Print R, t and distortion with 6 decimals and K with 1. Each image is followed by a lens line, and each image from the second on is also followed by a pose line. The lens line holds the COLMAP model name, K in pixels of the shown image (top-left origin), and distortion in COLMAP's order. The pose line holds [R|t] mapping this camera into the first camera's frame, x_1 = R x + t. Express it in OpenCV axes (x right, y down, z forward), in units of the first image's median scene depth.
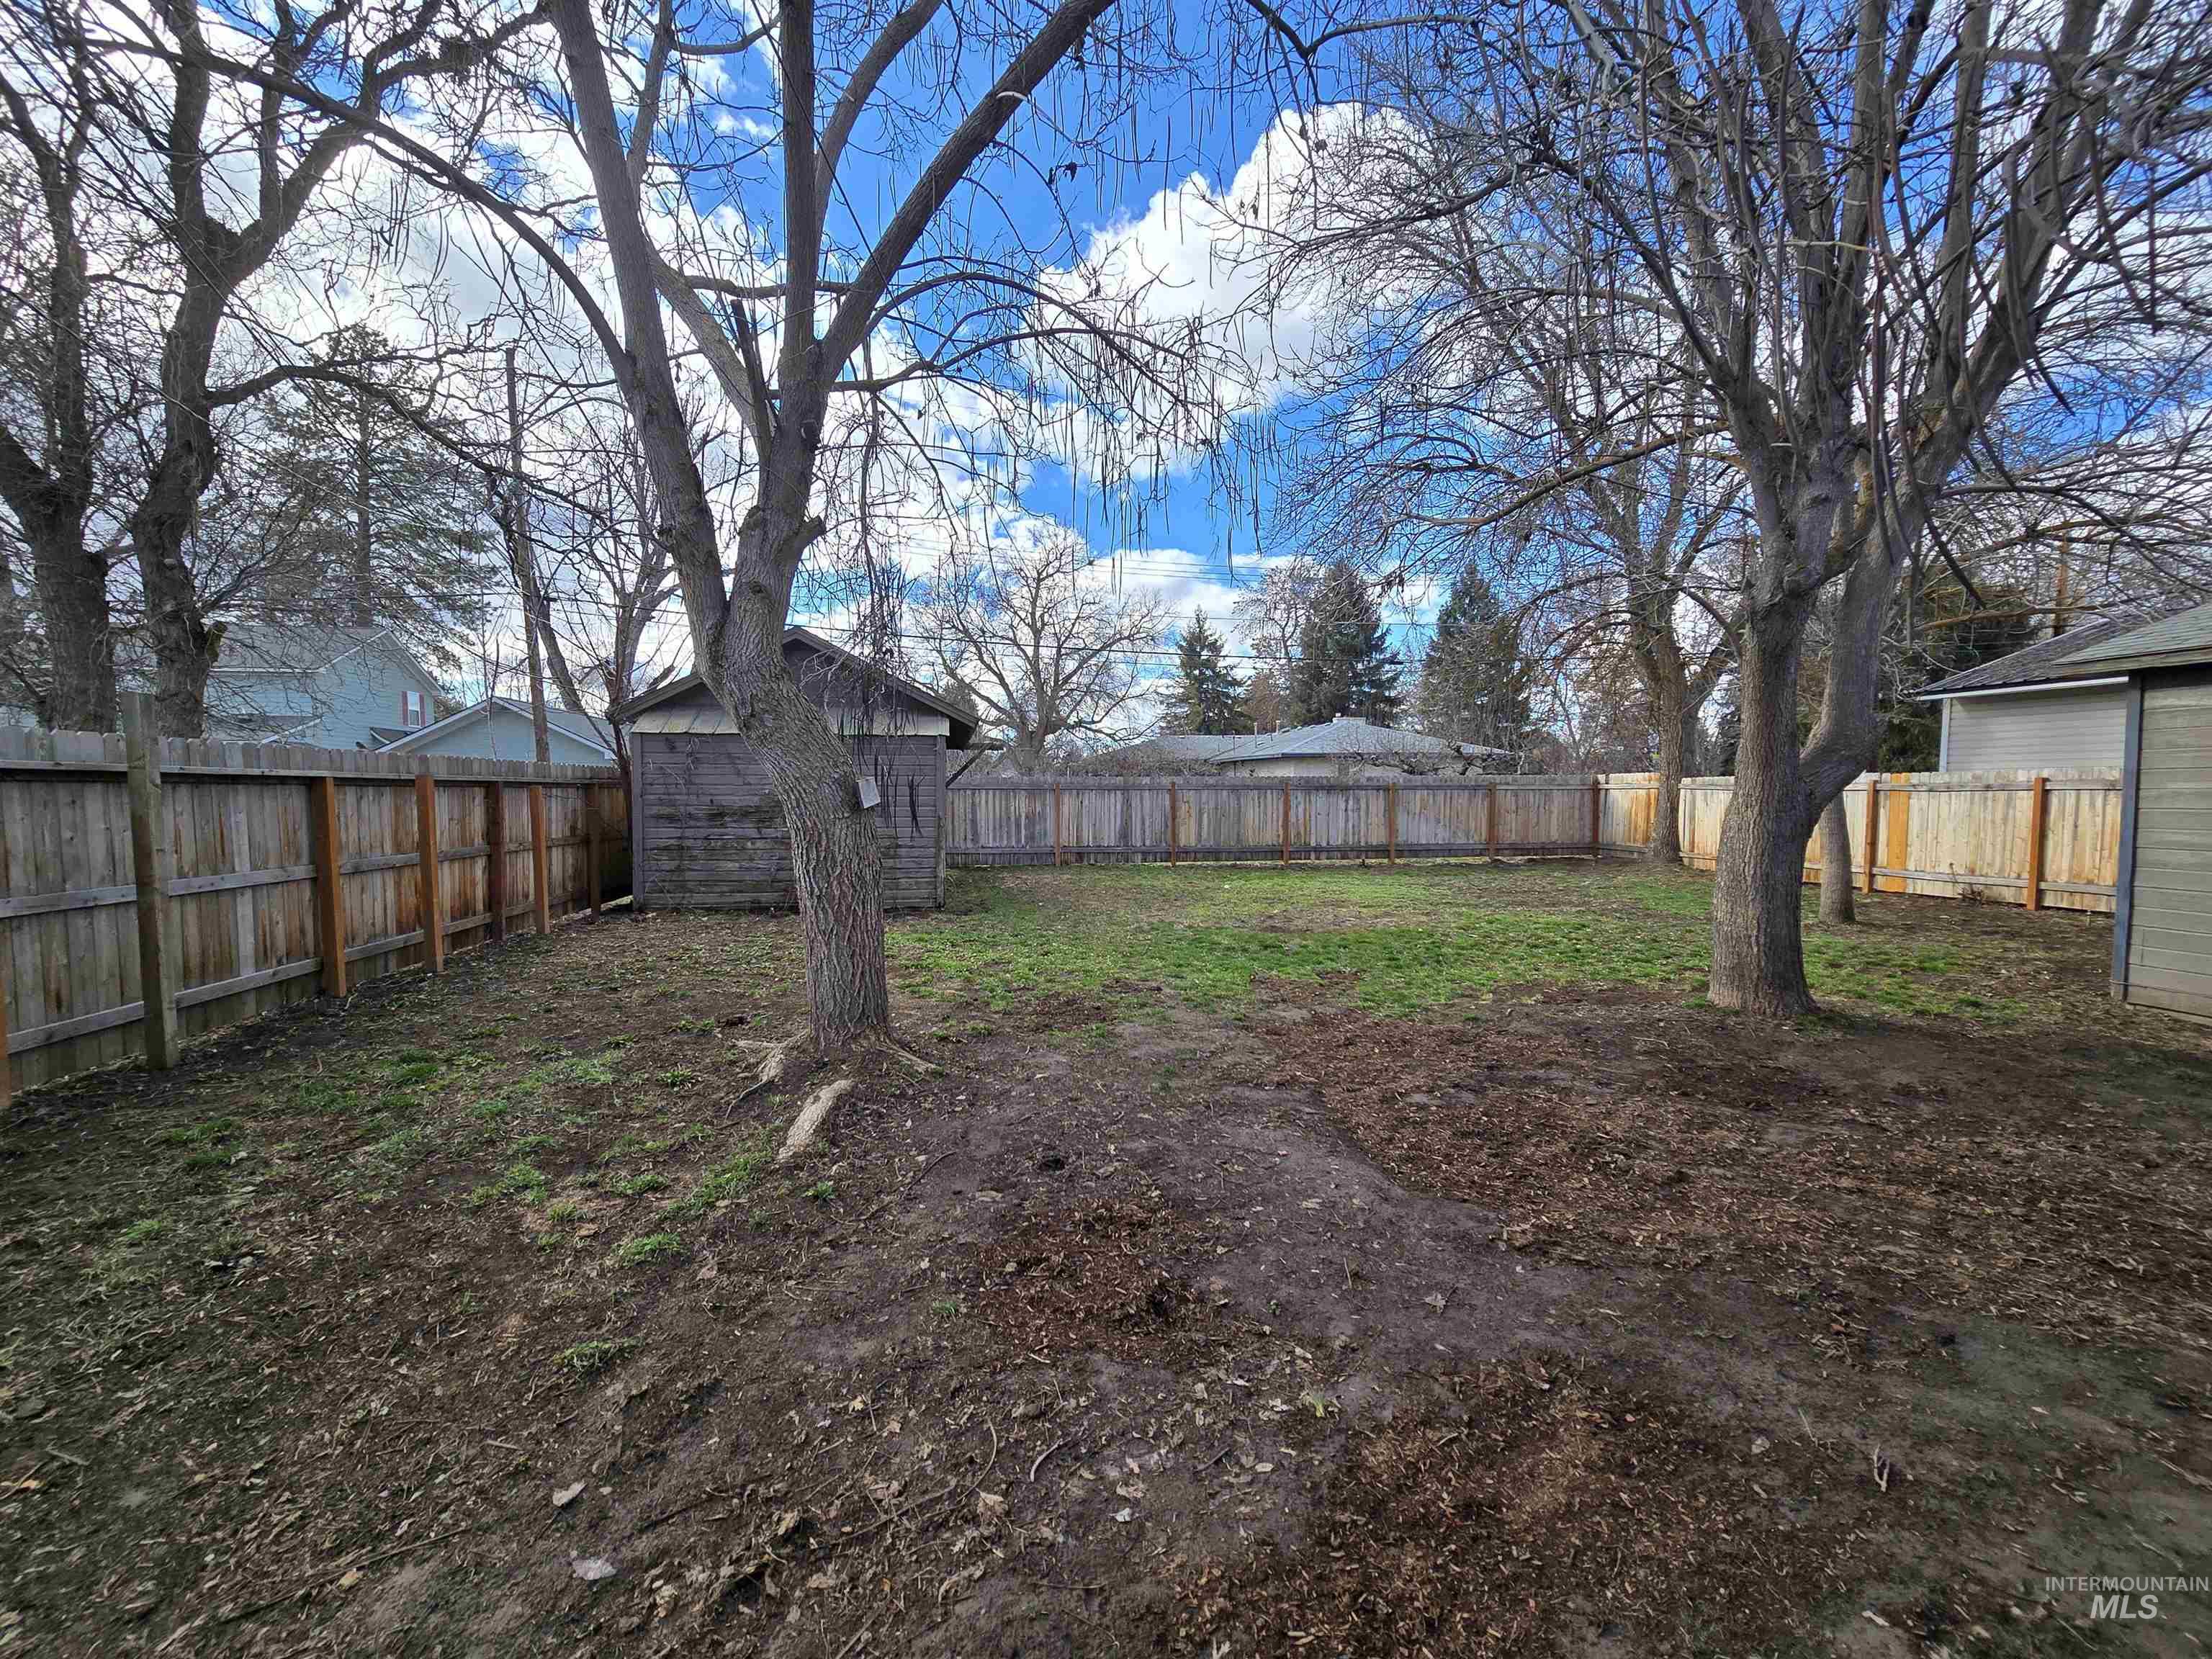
lens RADIAL K [[901.8, 0, 1102.3], [0, 901.8, 838.1], [0, 0, 1]] dist [0.002707, 0.002351]
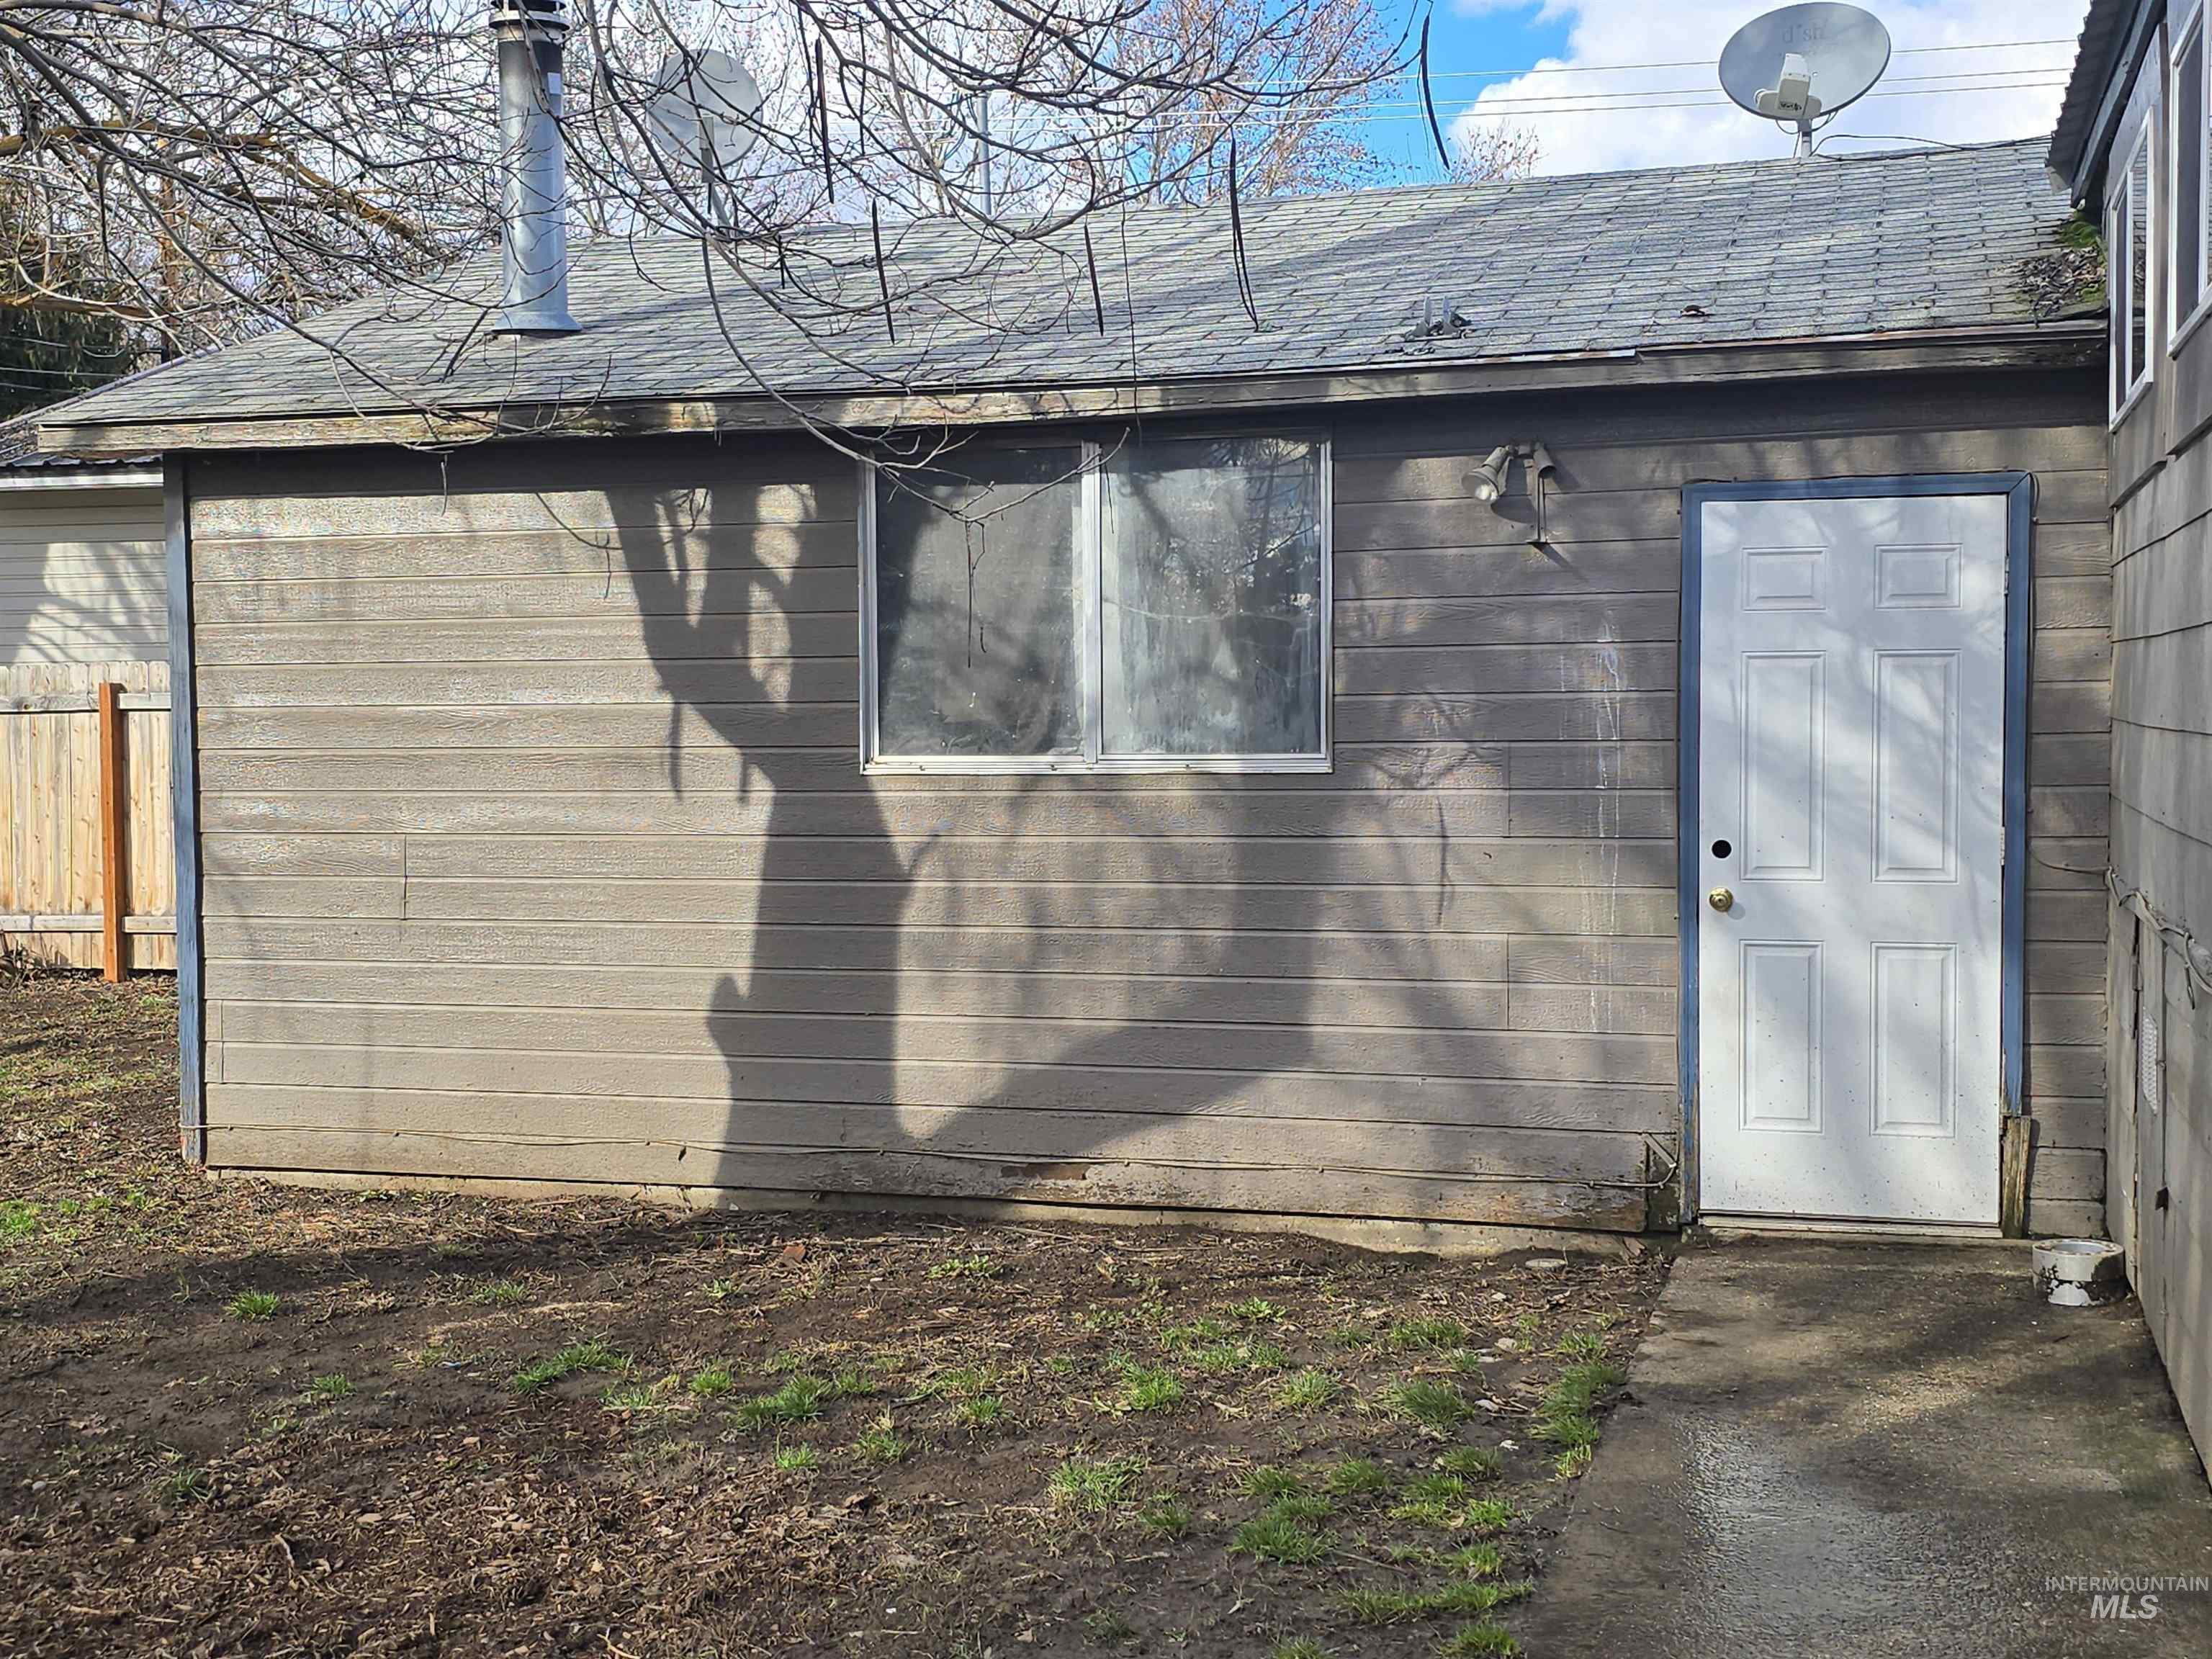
lens RADIAL K [[2651.1, 0, 1109.0], [0, 2651.1, 833.0], [0, 0, 1]] dist [0.014806, 0.000000]
pose [[0.440262, -0.048193, 0.896575, 0.059979], [0.056611, 0.998062, 0.025850, 0.000667], [-0.896083, 0.039376, 0.442137, -0.011501]]
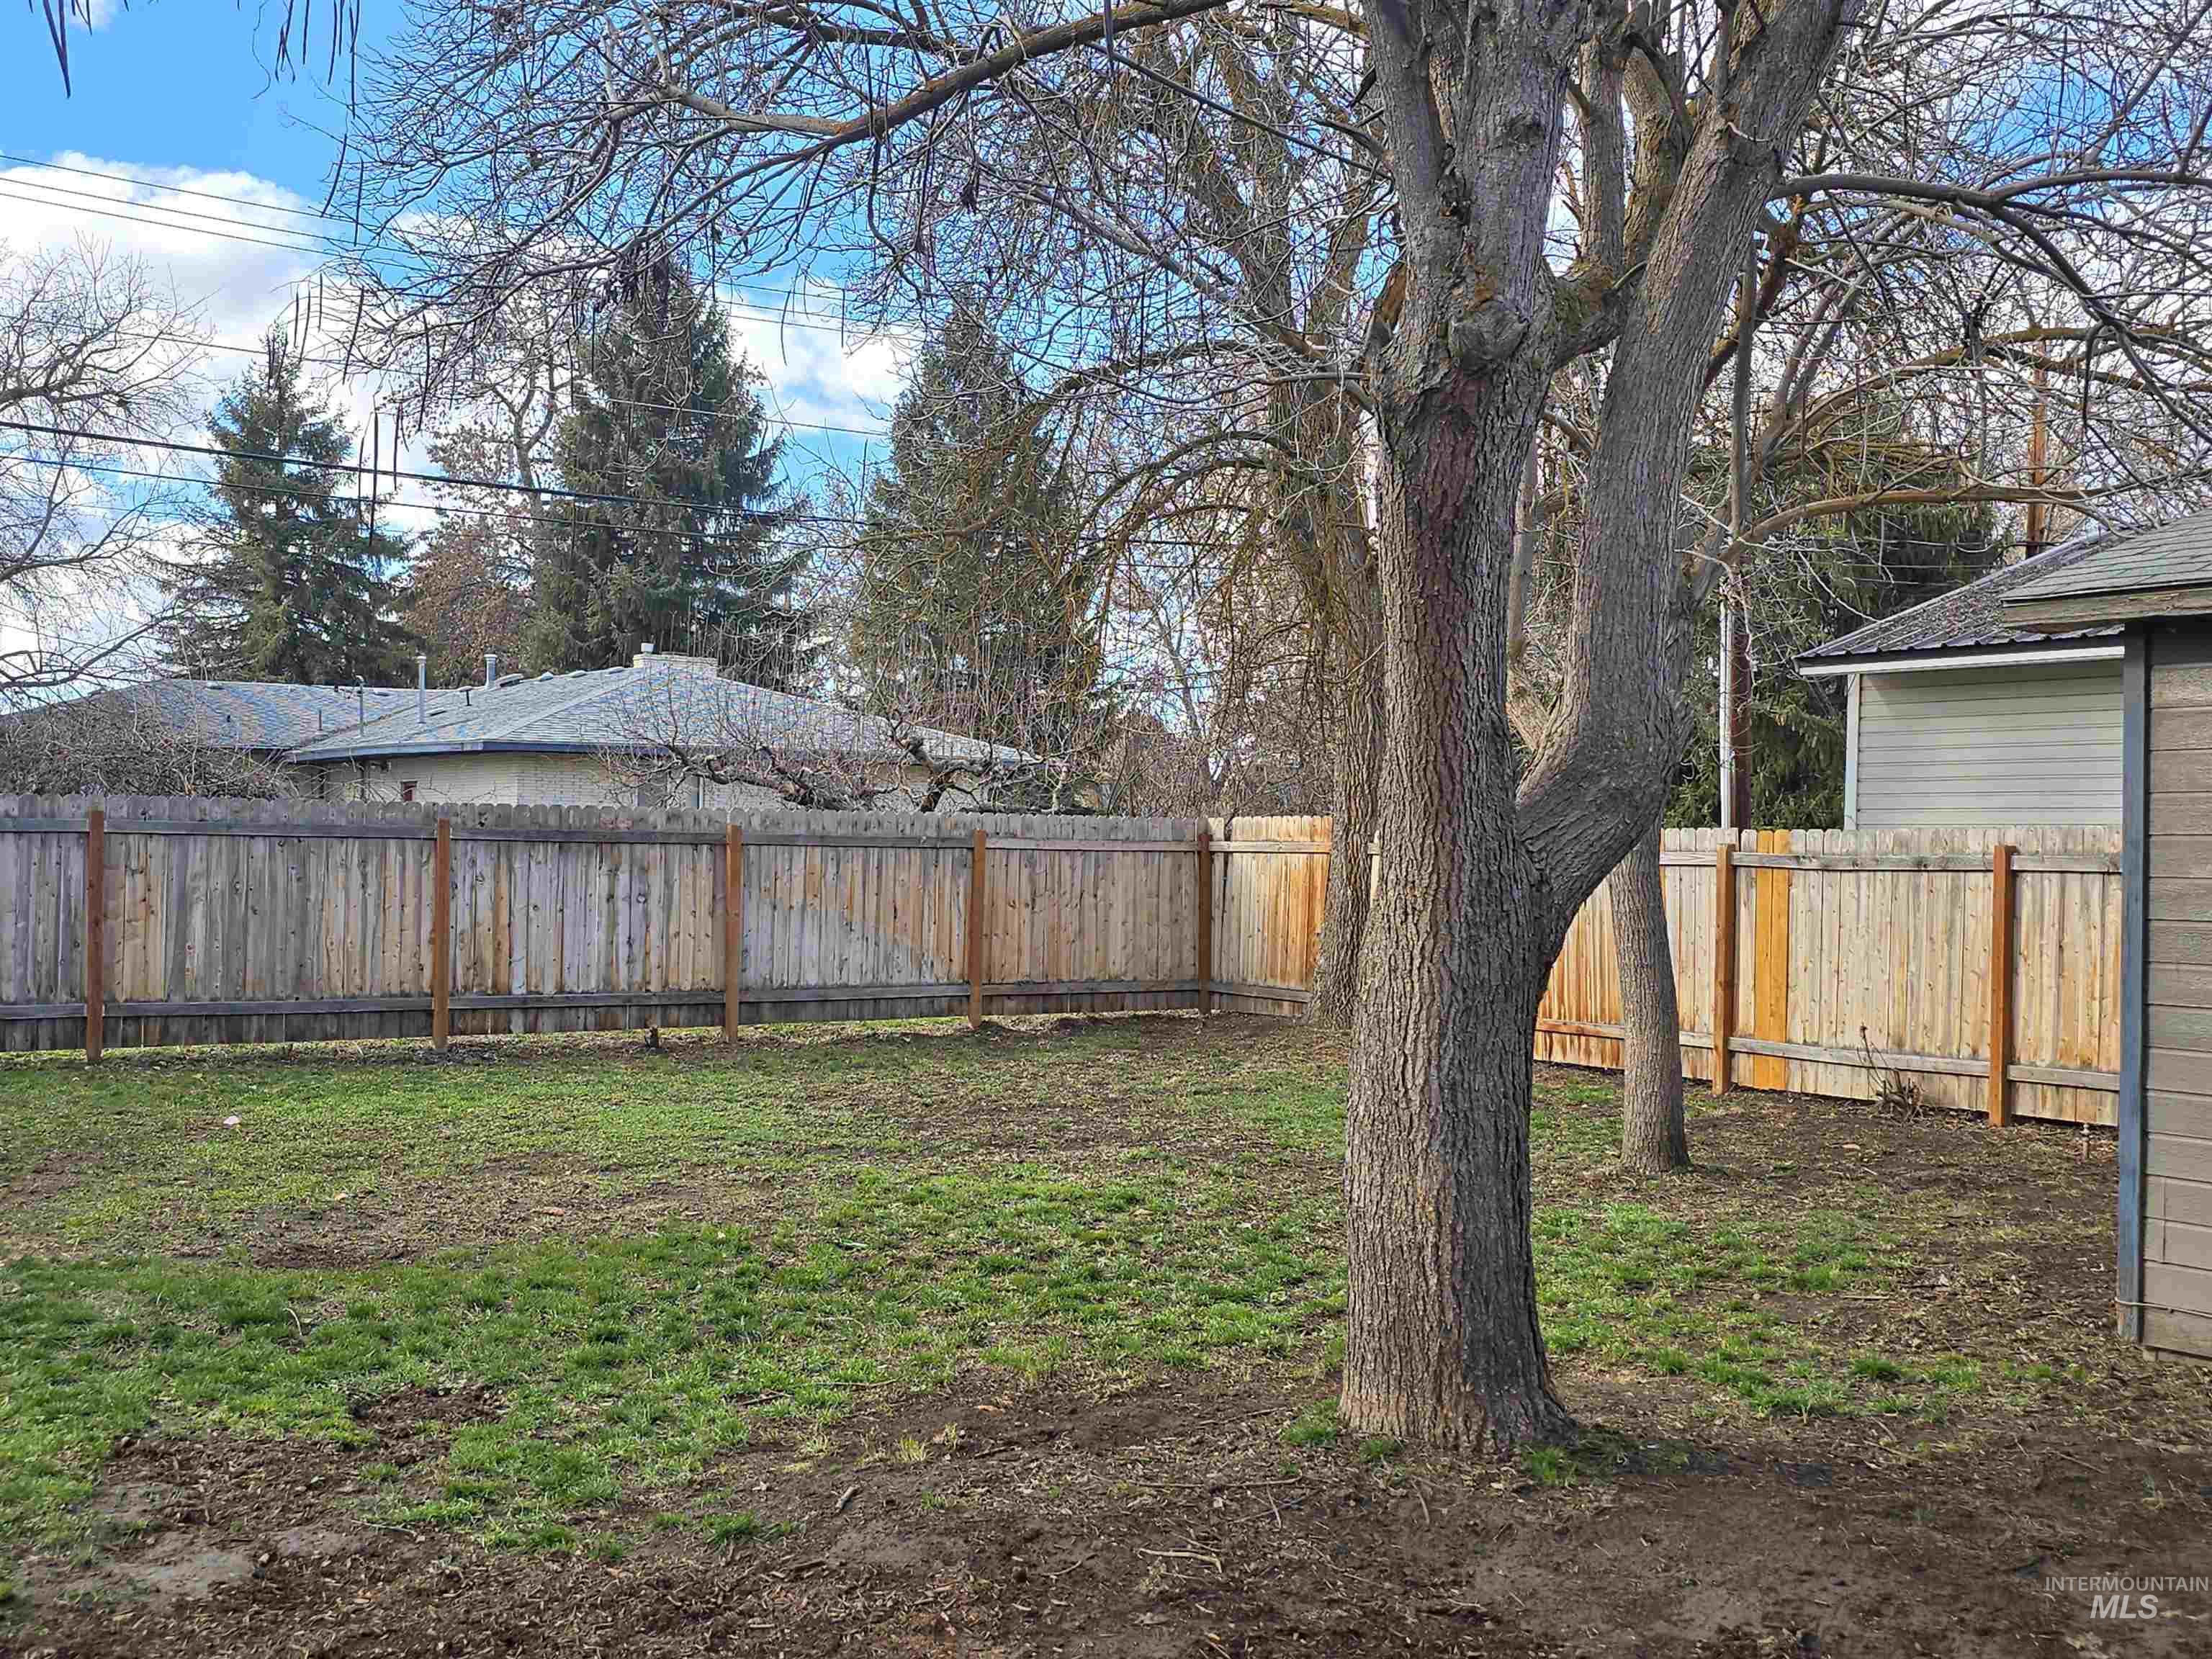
lens RADIAL K [[2237.9, 0, 1108.0], [0, 2237.9, 826.2], [0, 0, 1]] dist [0.076450, 0.000000]
pose [[0.914936, 0.020747, 0.403065, 0.094476], [0.002581, 0.998357, -0.057245, -0.007657], [-0.403591, 0.053416, 0.913379, 0.077394]]
